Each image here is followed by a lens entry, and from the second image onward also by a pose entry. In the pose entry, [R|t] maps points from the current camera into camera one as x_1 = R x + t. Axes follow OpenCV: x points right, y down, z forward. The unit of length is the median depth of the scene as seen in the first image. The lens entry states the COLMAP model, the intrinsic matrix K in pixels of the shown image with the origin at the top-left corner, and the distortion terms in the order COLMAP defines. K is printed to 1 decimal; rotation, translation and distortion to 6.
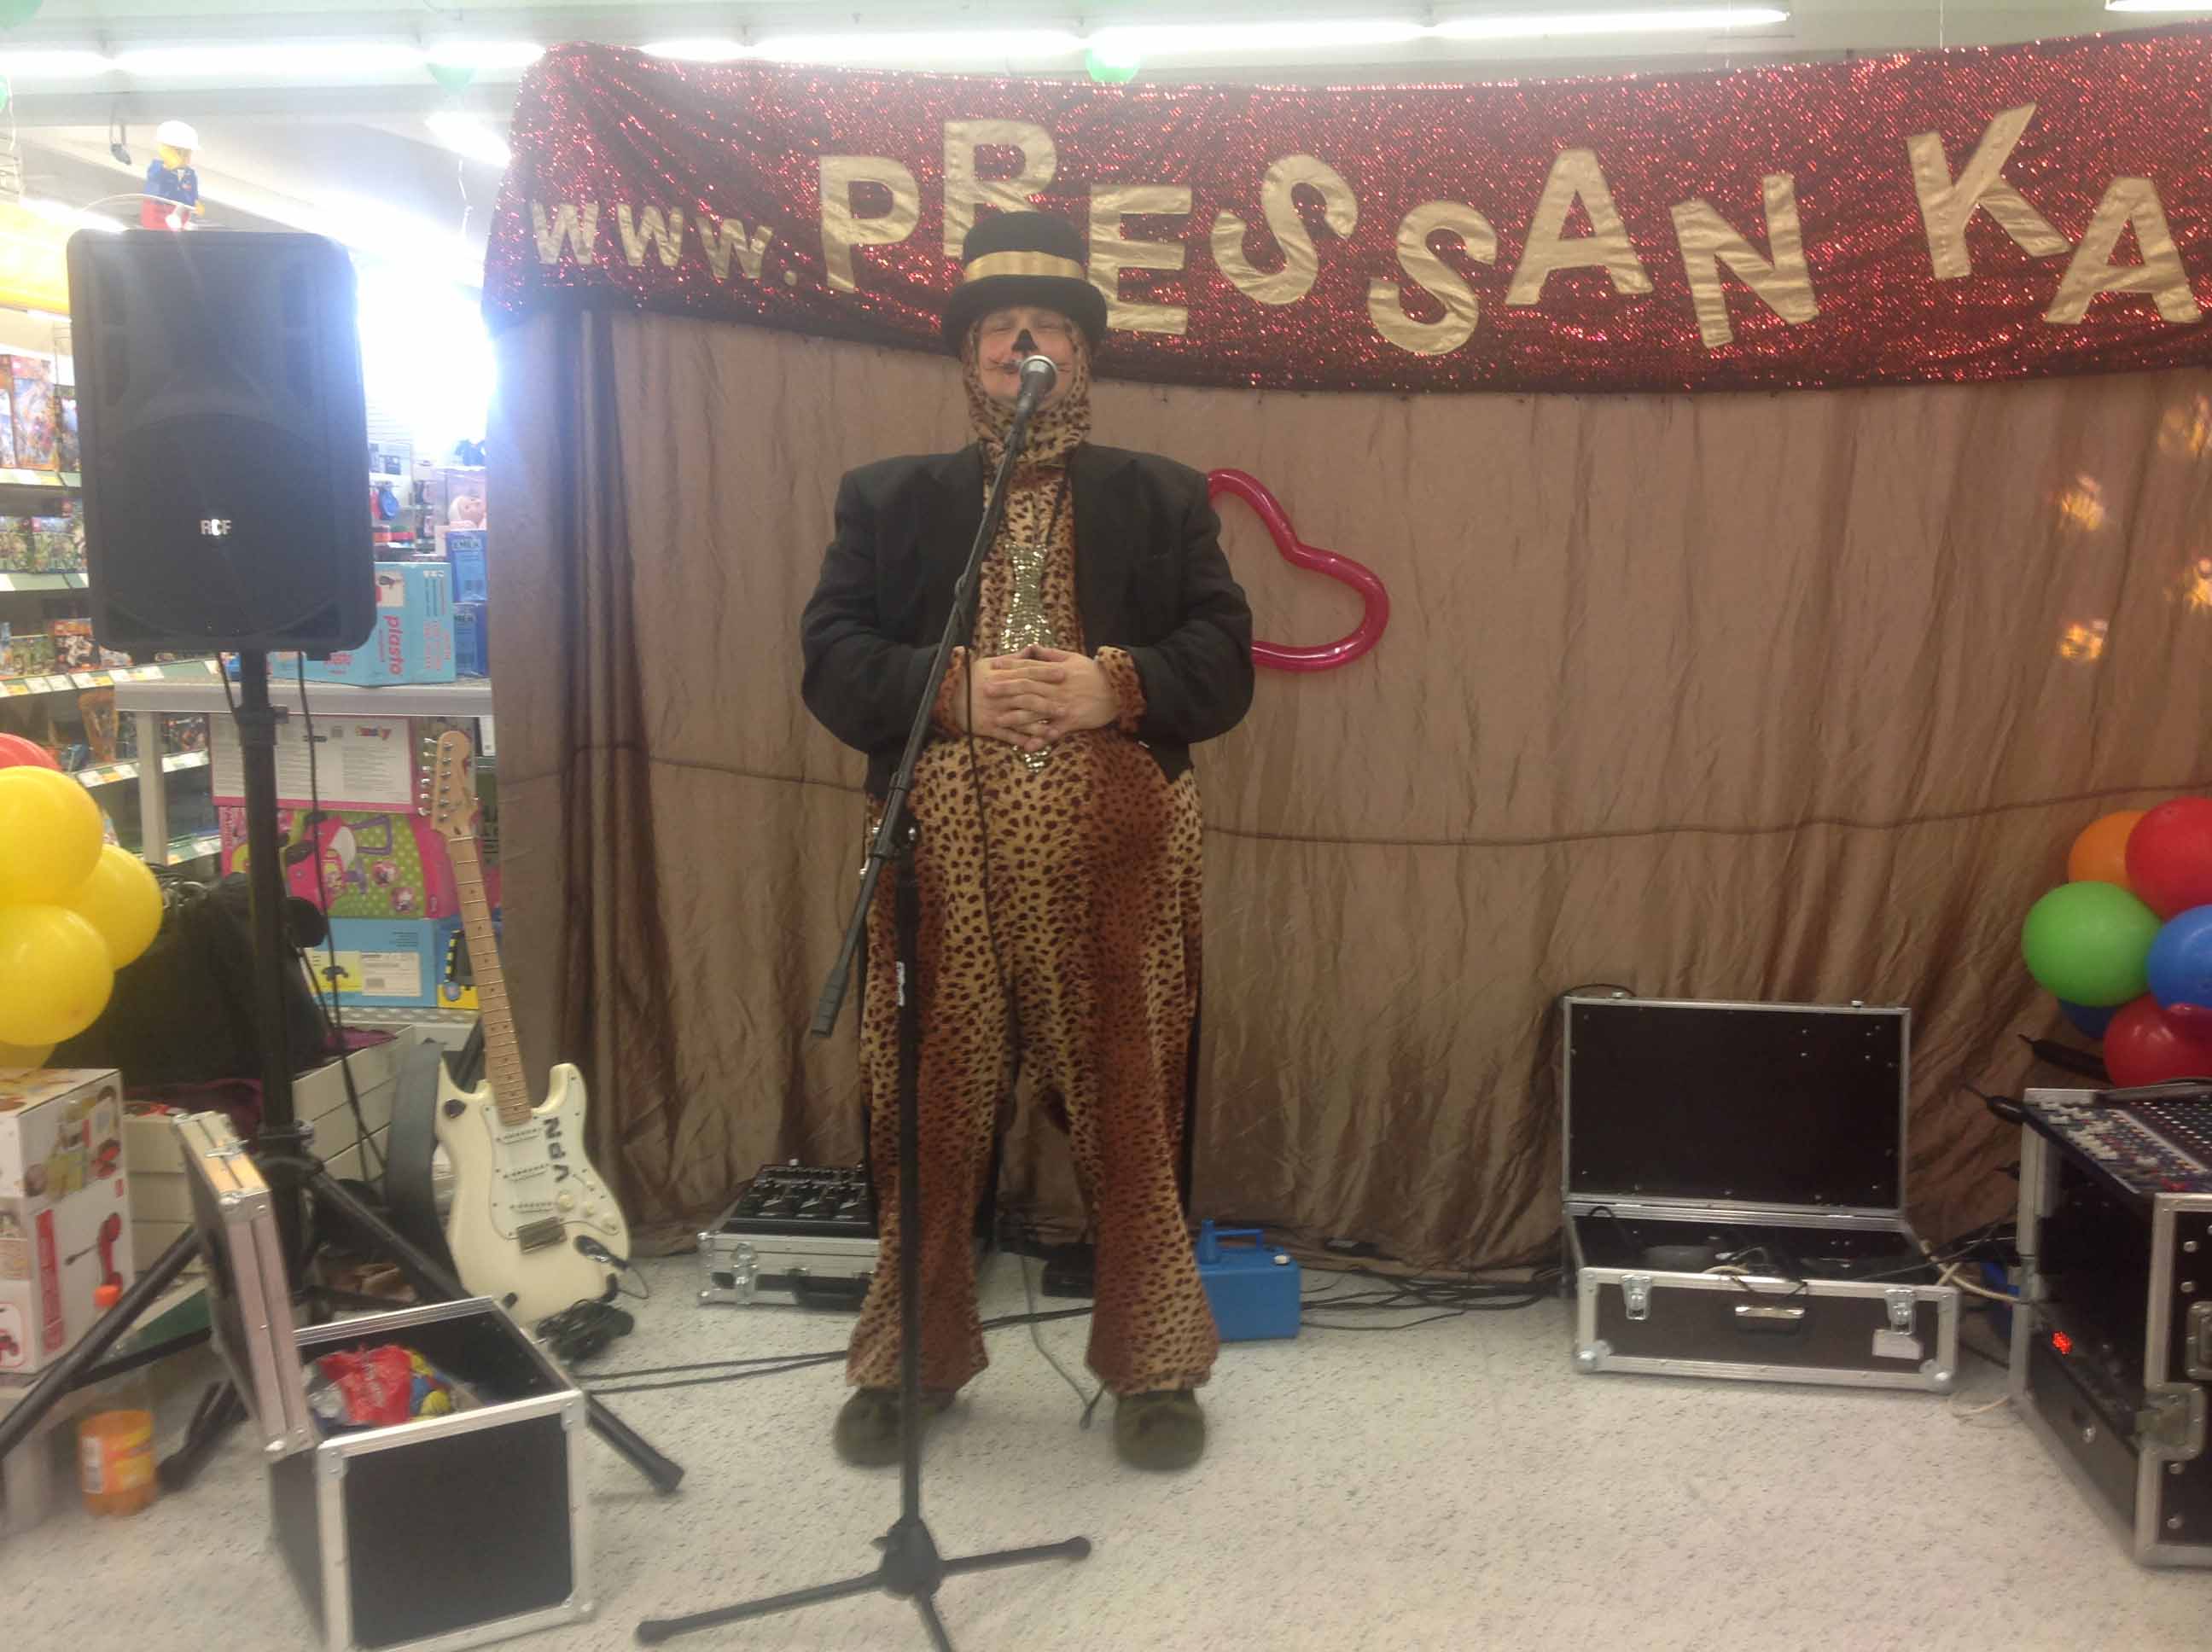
lens RADIAL K [[2145.9, 0, 1106.0], [0, 2145.9, 826.0], [0, 0, 1]] dist [0.082296, -0.204359]
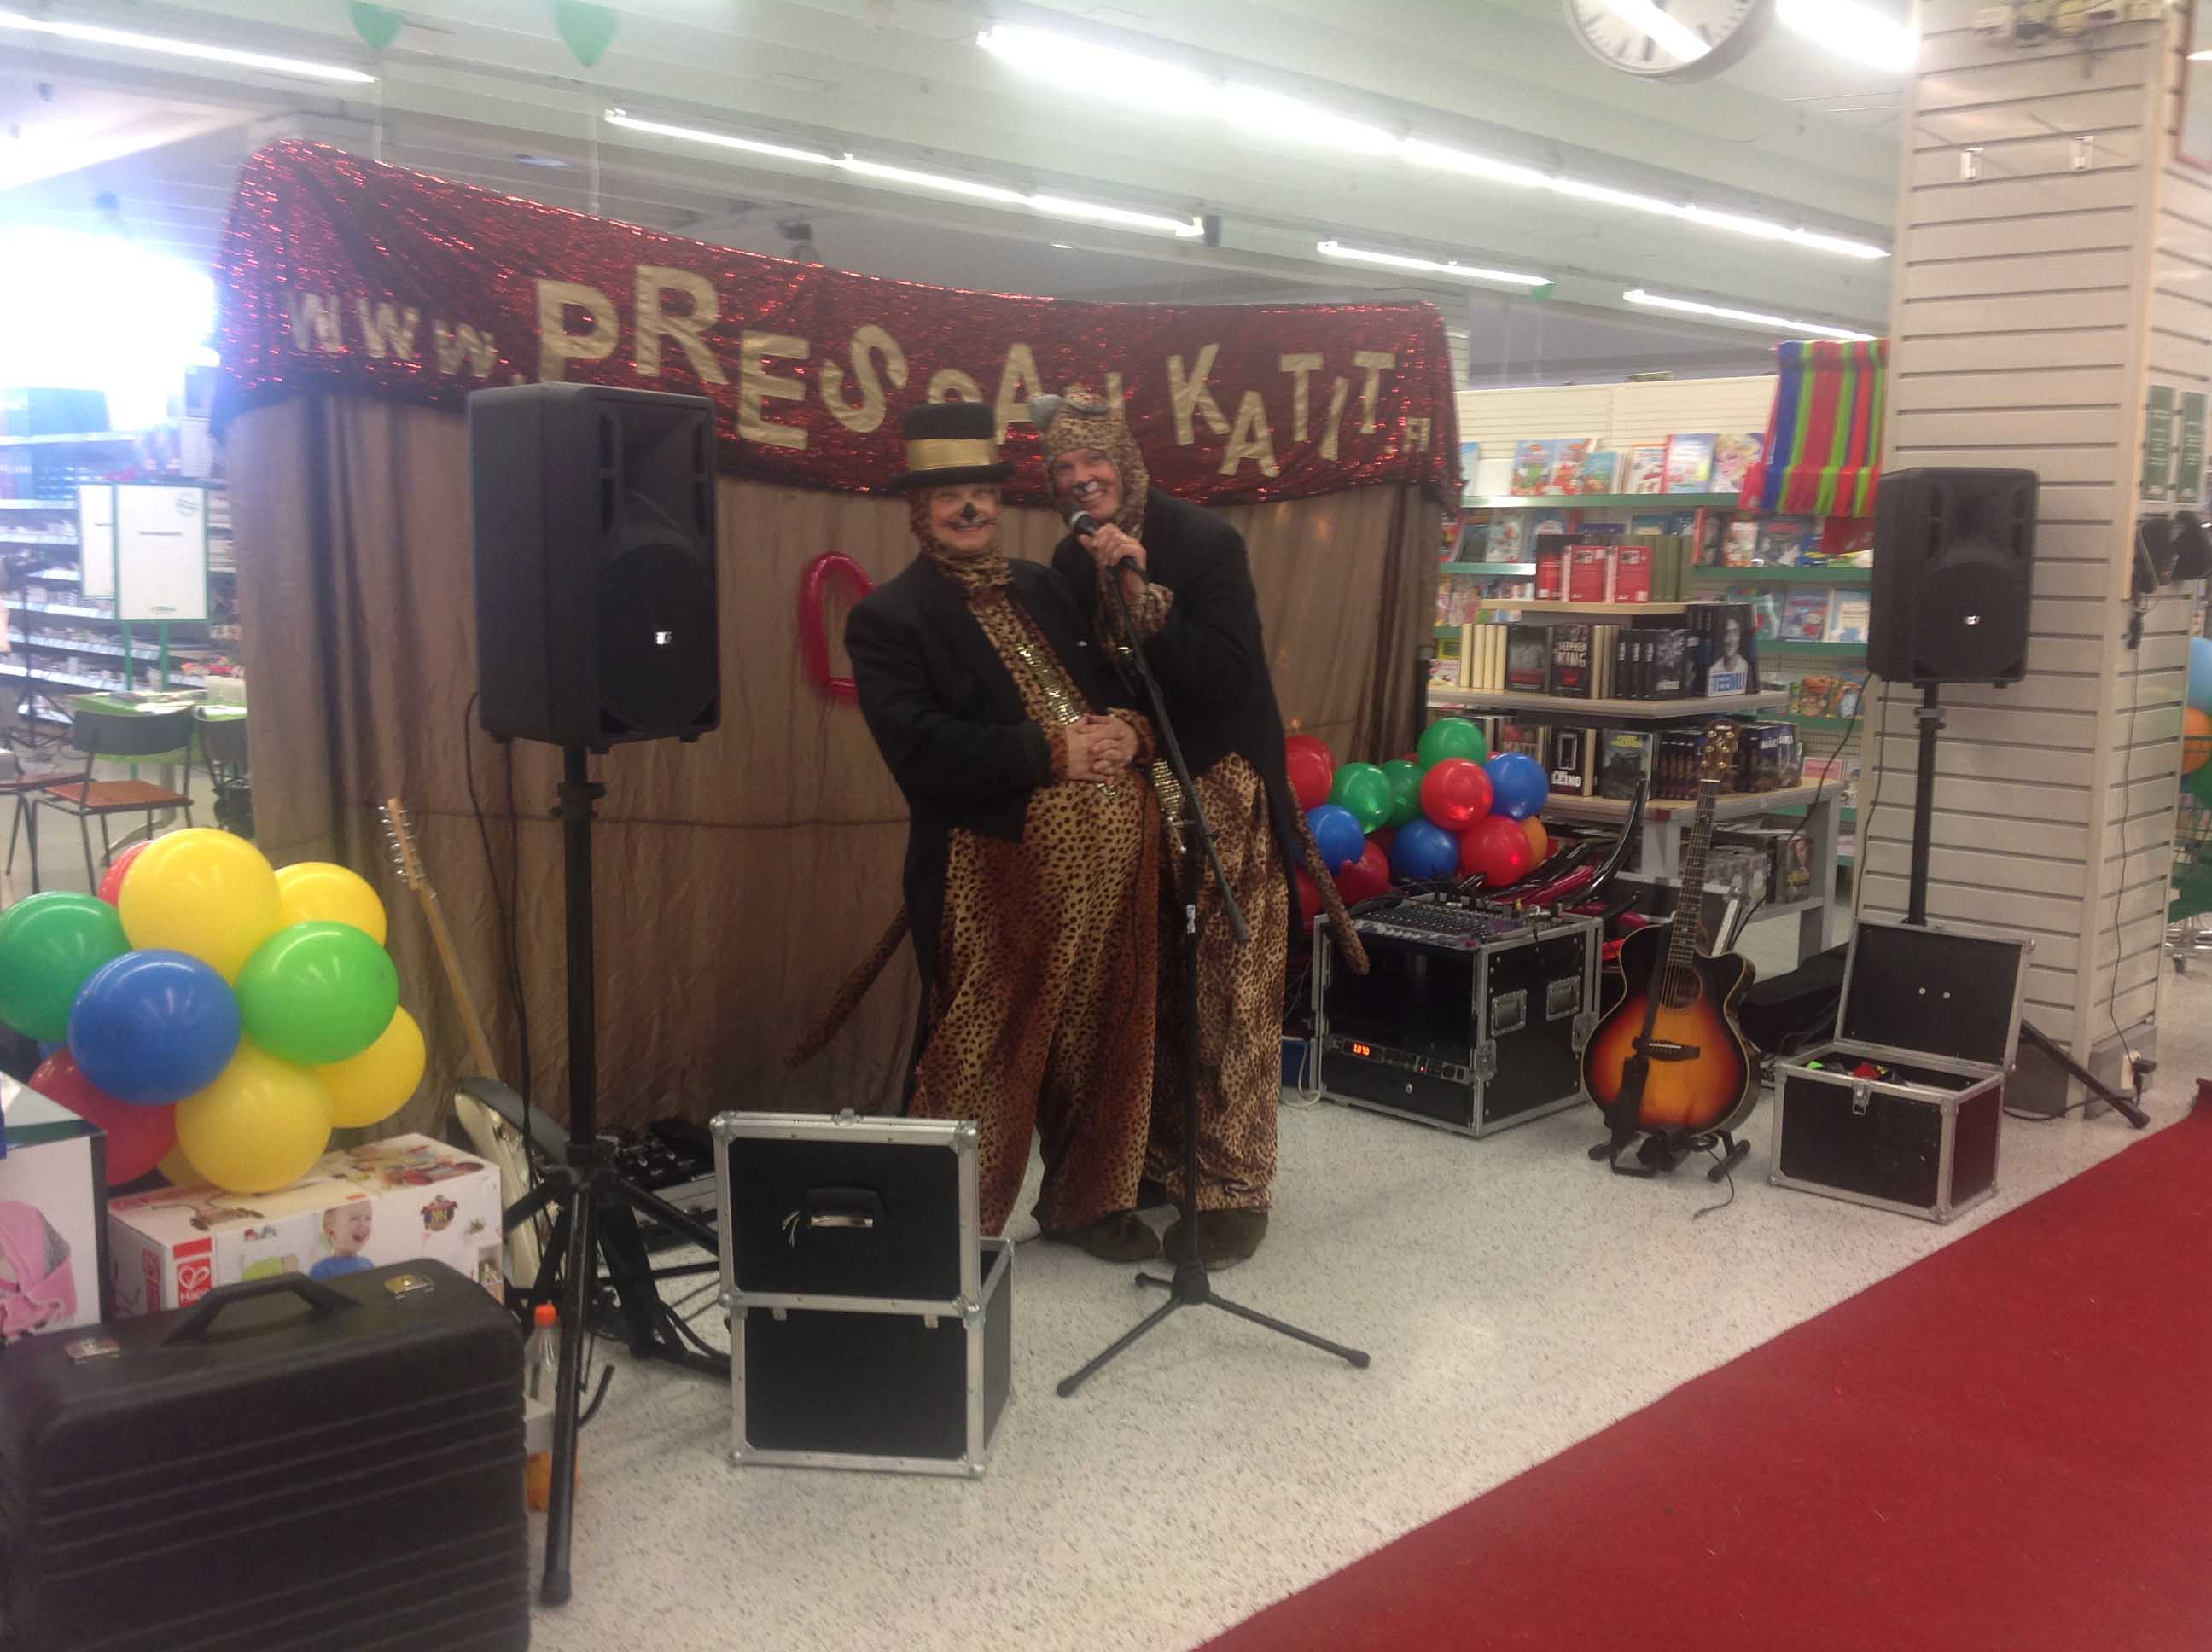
lens RADIAL K [[2064.4, 0, 1165.0], [0, 2064.4, 899.2], [0, 0, 1]] dist [-0.024184, -0.016576]
pose [[0.593103, -0.124075, 0.795509, -0.871819], [0.083753, 0.992202, 0.092309, -0.053859], [-0.800759, 0.011878, 0.598869, 0.073550]]
